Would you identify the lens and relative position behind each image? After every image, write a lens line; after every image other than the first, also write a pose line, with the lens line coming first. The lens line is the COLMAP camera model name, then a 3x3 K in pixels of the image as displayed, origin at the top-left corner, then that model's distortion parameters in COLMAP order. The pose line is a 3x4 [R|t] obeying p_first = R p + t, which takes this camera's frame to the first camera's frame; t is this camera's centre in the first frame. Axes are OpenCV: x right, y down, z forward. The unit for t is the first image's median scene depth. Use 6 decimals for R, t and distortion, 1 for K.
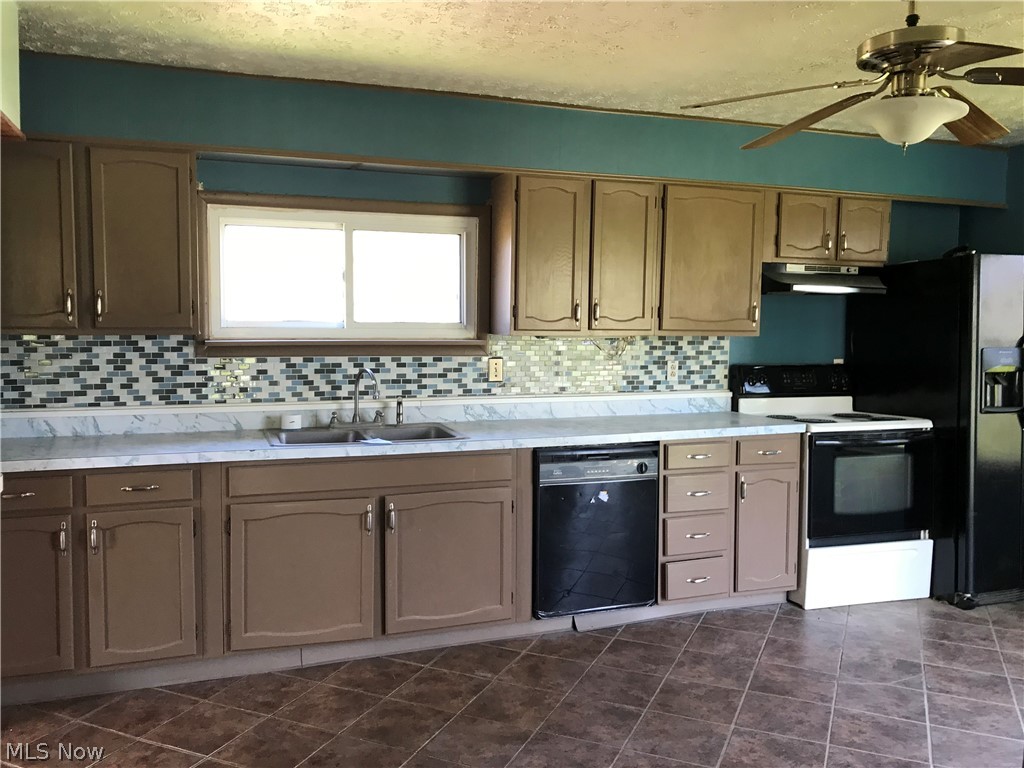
lens RADIAL K [[857.1, 0, 498.0], [0, 857.1, 365.8], [0, 0, 1]] dist [0.041874, -0.054626]
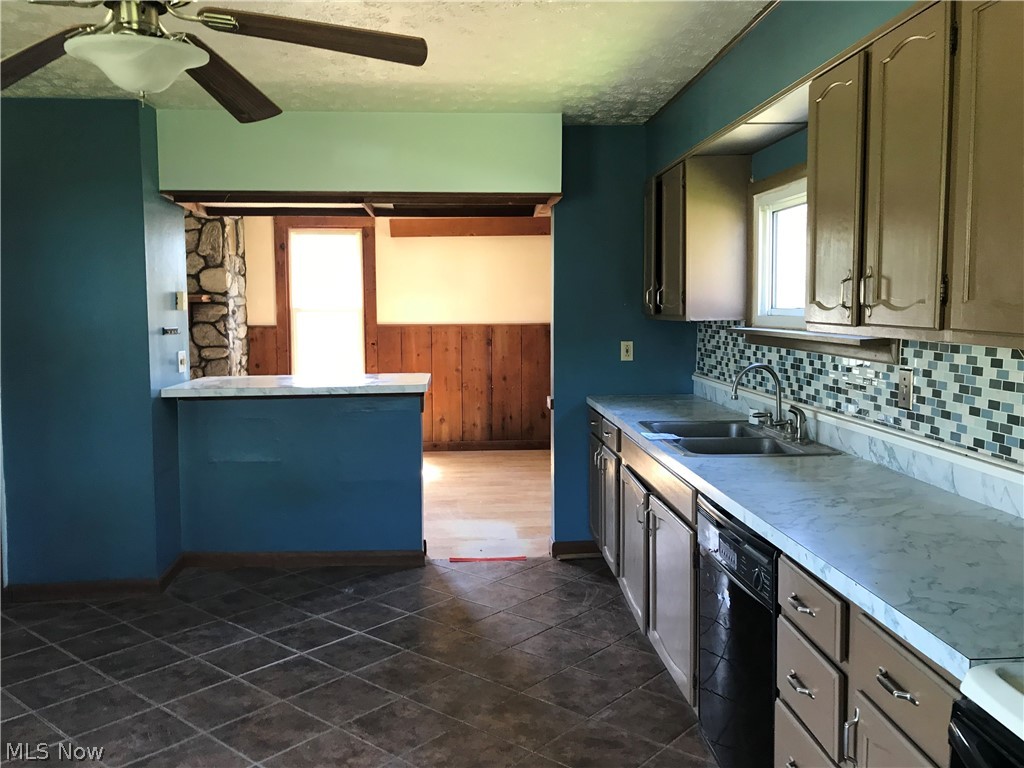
lens RADIAL K [[857.1, 0, 498.0], [0, 857.1, 365.8], [0, 0, 1]] dist [0.041874, -0.054626]
pose [[-0.287571, 0.064060, -0.955615, 0.766927], [-0.051301, 0.995298, 0.082158, -0.054452], [0.956384, 0.072650, -0.282933, 1.037780]]
